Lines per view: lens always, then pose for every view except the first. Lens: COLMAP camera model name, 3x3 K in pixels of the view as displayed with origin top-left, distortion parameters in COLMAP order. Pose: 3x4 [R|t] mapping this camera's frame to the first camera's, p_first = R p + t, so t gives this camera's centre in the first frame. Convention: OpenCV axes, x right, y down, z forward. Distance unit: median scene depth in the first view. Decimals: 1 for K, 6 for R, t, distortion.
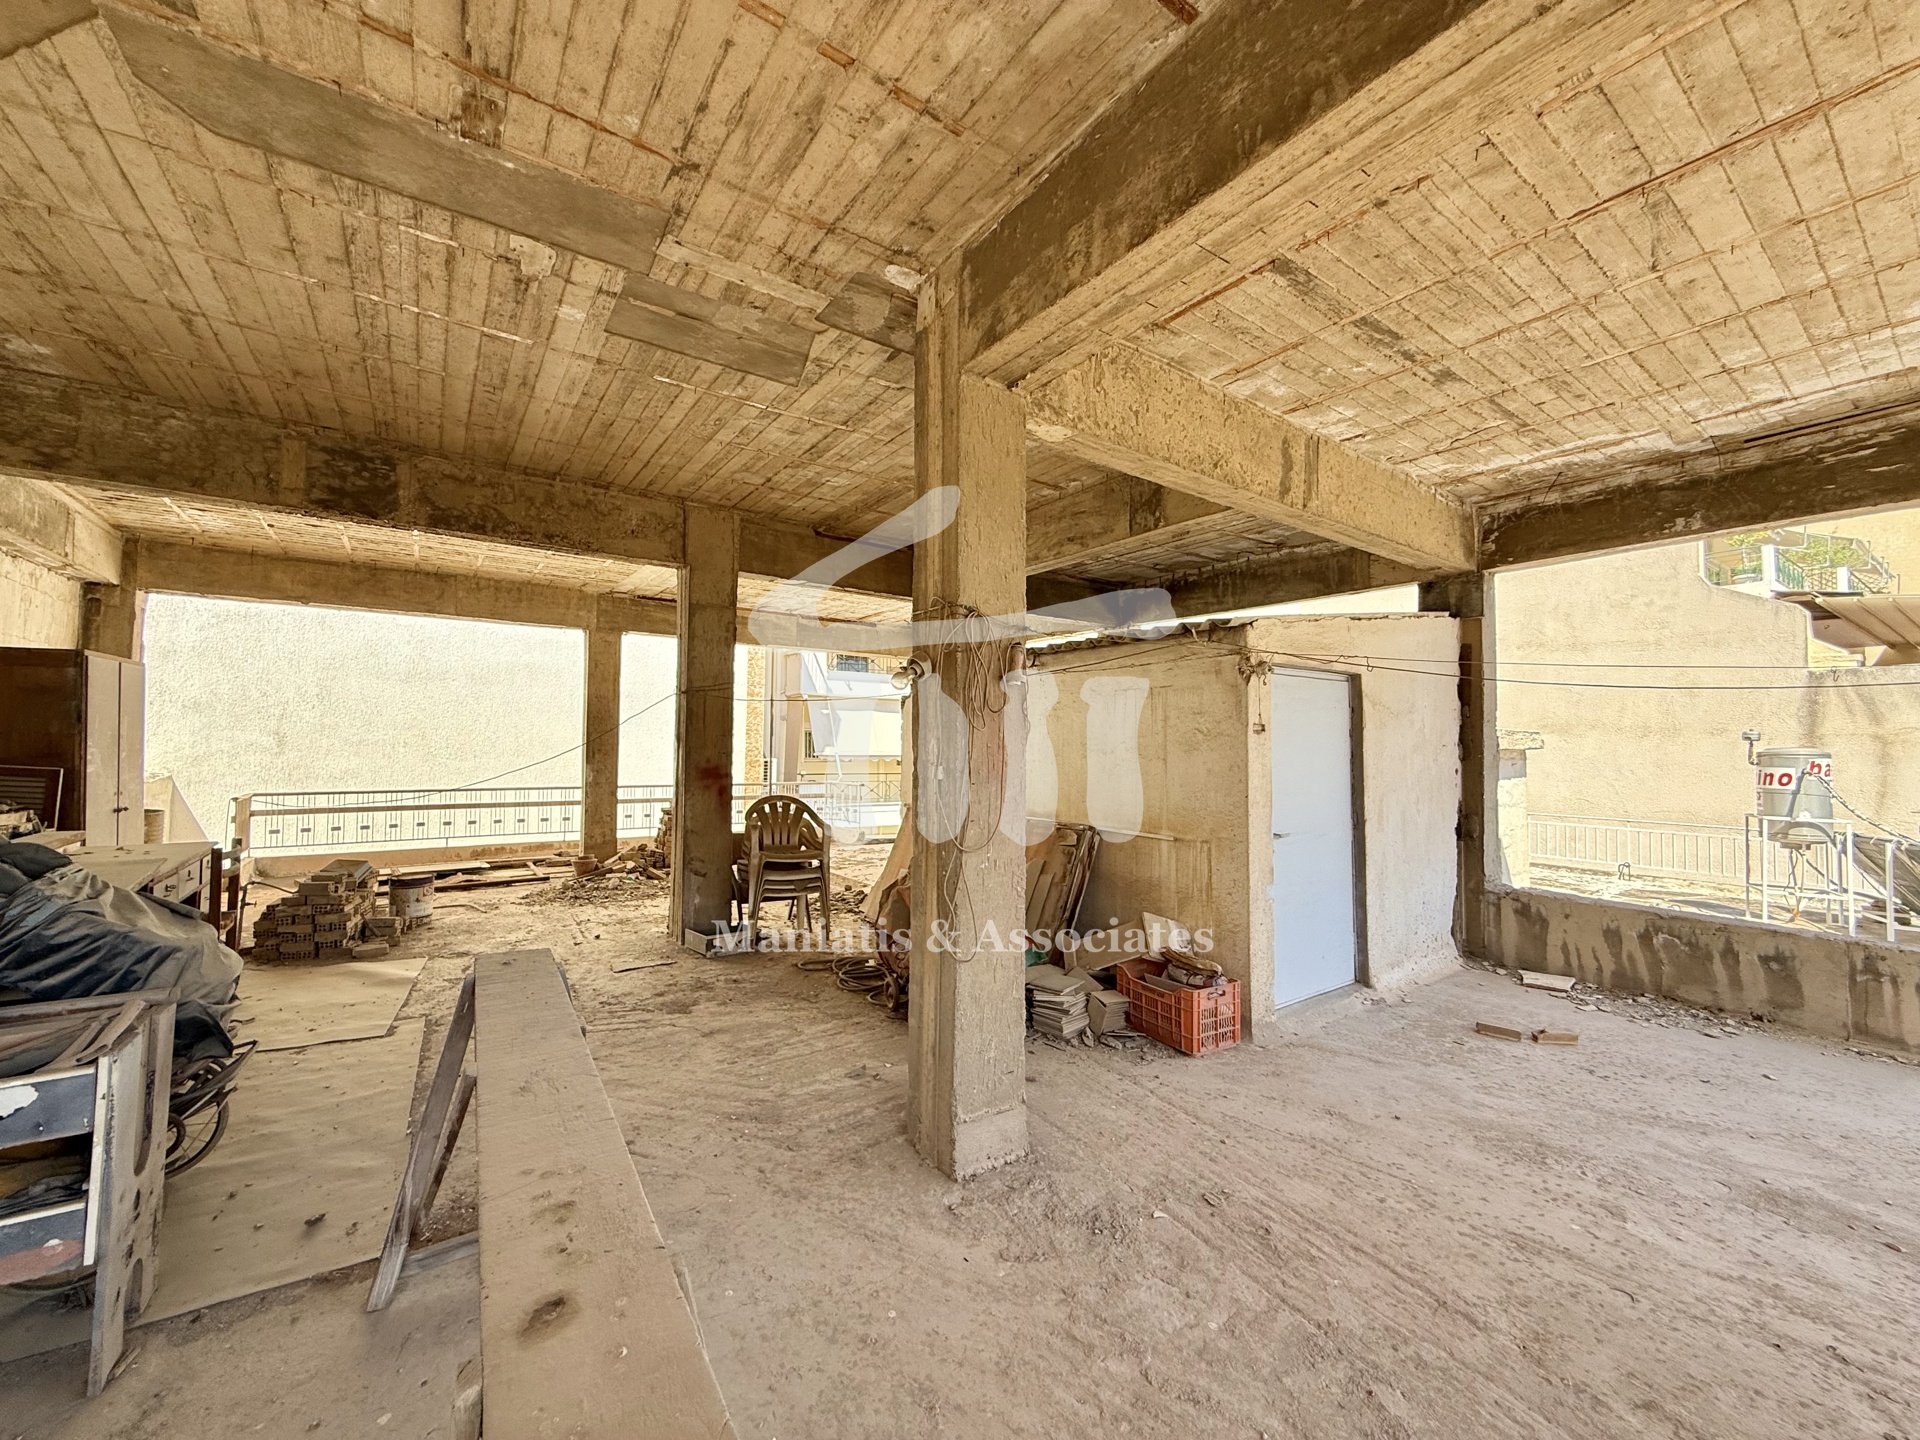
lens RADIAL K [[763.0, 0, 955.6], [0, 763.0, 717.6], [0, 0, 1]] dist [-0.001572, 0.000205]
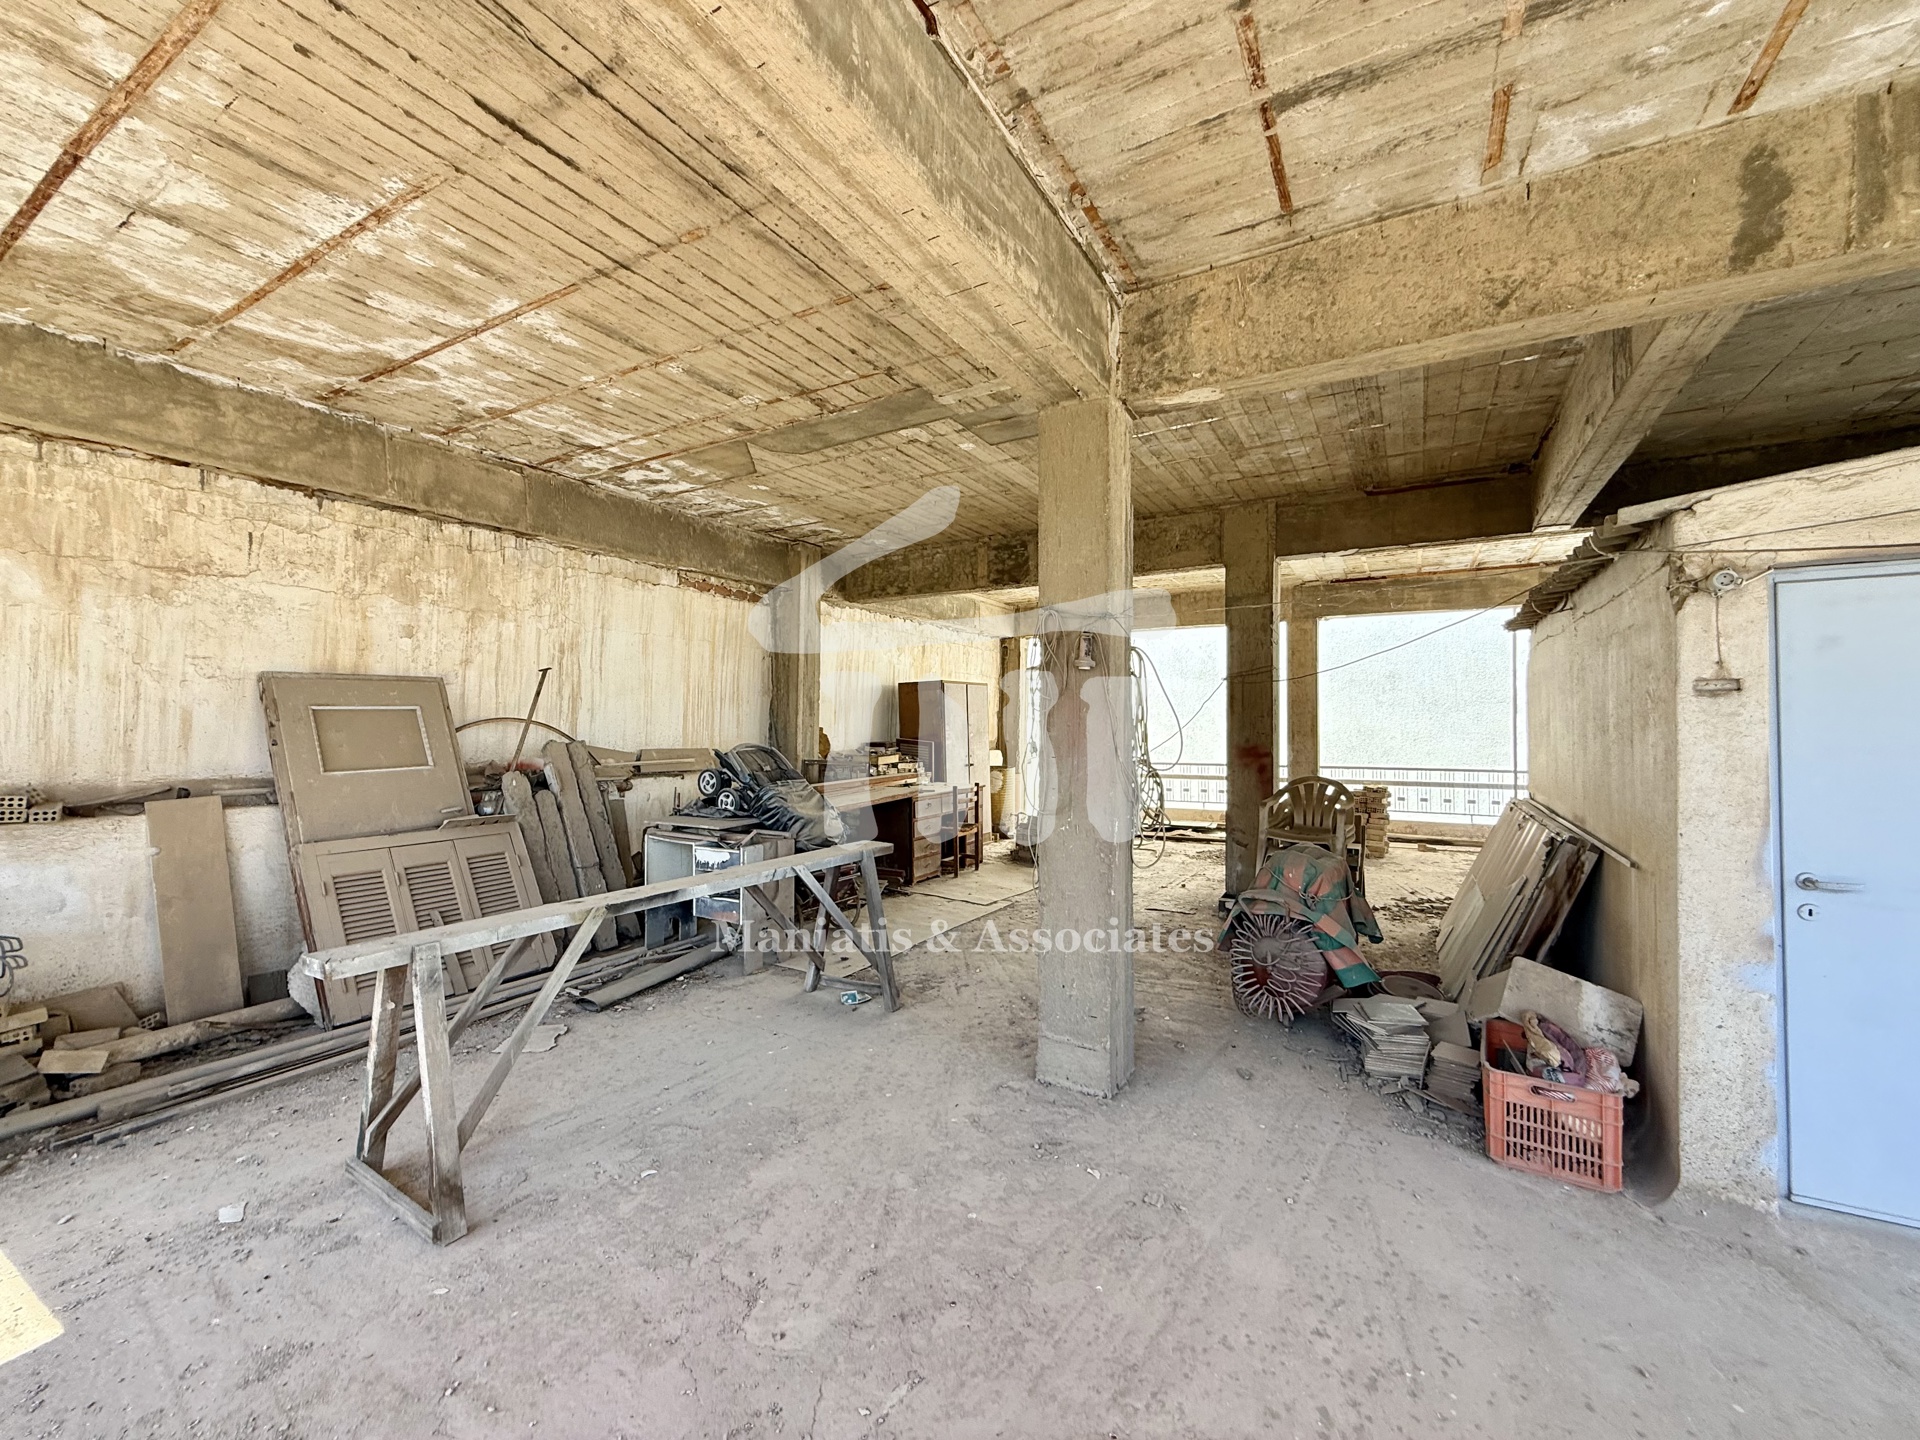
lens RADIAL K [[763.0, 0, 955.6], [0, 763.0, 717.6], [0, 0, 1]] dist [-0.001572, 0.000205]
pose [[0.423462, -0.022070, -0.905645, 0.709805], [0.042023, 0.999106, -0.004699, 0.017396], [0.904939, -0.036068, 0.424011, 0.254067]]
